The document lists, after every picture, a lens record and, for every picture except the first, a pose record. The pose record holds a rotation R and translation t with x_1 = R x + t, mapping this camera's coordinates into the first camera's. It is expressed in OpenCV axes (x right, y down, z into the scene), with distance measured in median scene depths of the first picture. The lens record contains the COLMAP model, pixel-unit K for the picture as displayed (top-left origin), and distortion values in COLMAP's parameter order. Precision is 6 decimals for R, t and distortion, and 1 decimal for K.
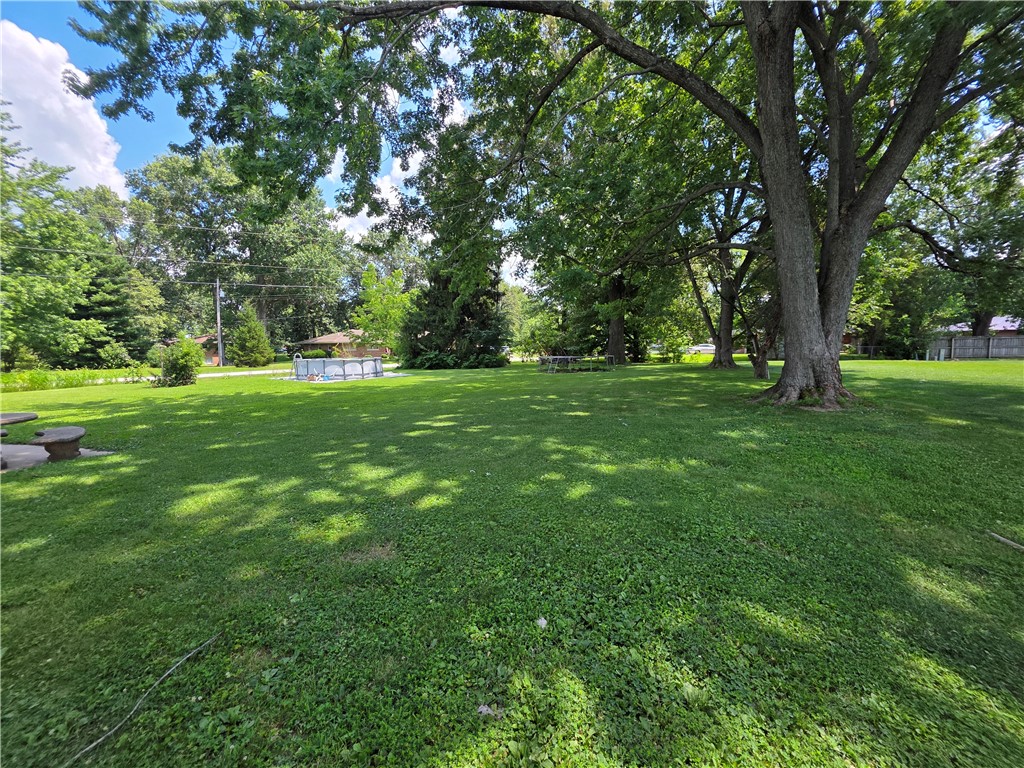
lens RADIAL K [[410.9, 0, 511.2], [0, 410.9, 384.2], [0, 0, 1]] dist [0.000471, 0.000035]
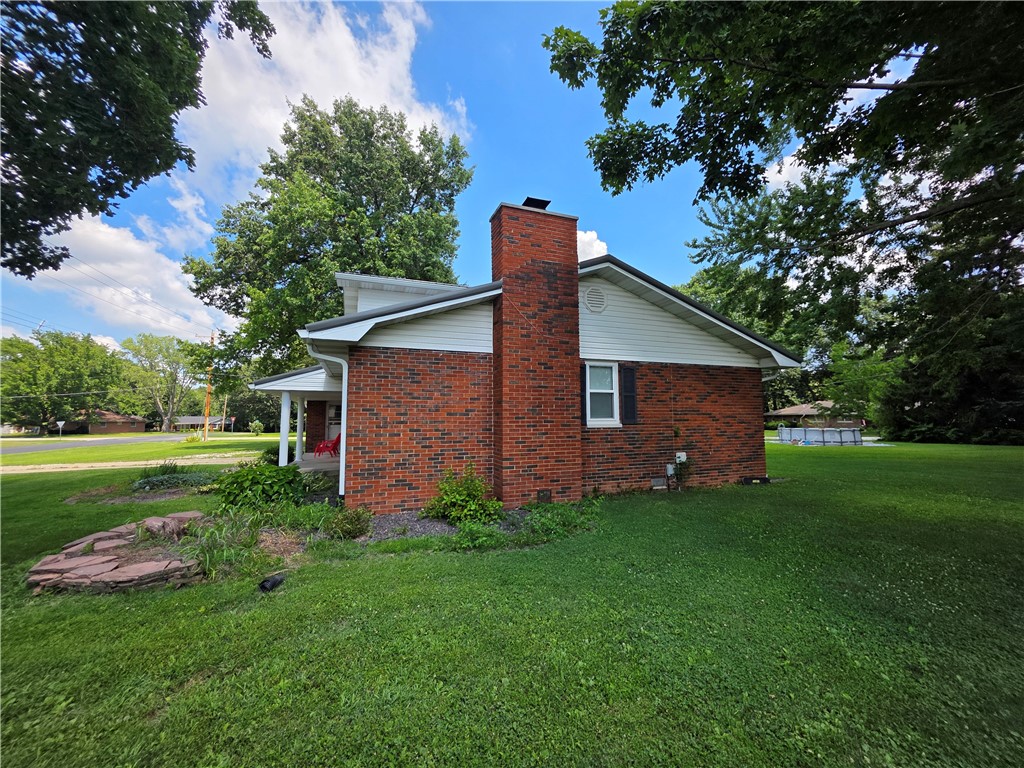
lens RADIAL K [[410.9, 0, 510.3], [0, 410.9, 384.2], [0, 0, 1]] dist [0.000471, 0.000035]
pose [[0.543301, -0.066149, -0.836928, 0.089226], [-0.076613, 0.988825, -0.127889, 0.024122], [0.836035, 0.133602, 0.532162, -0.326484]]
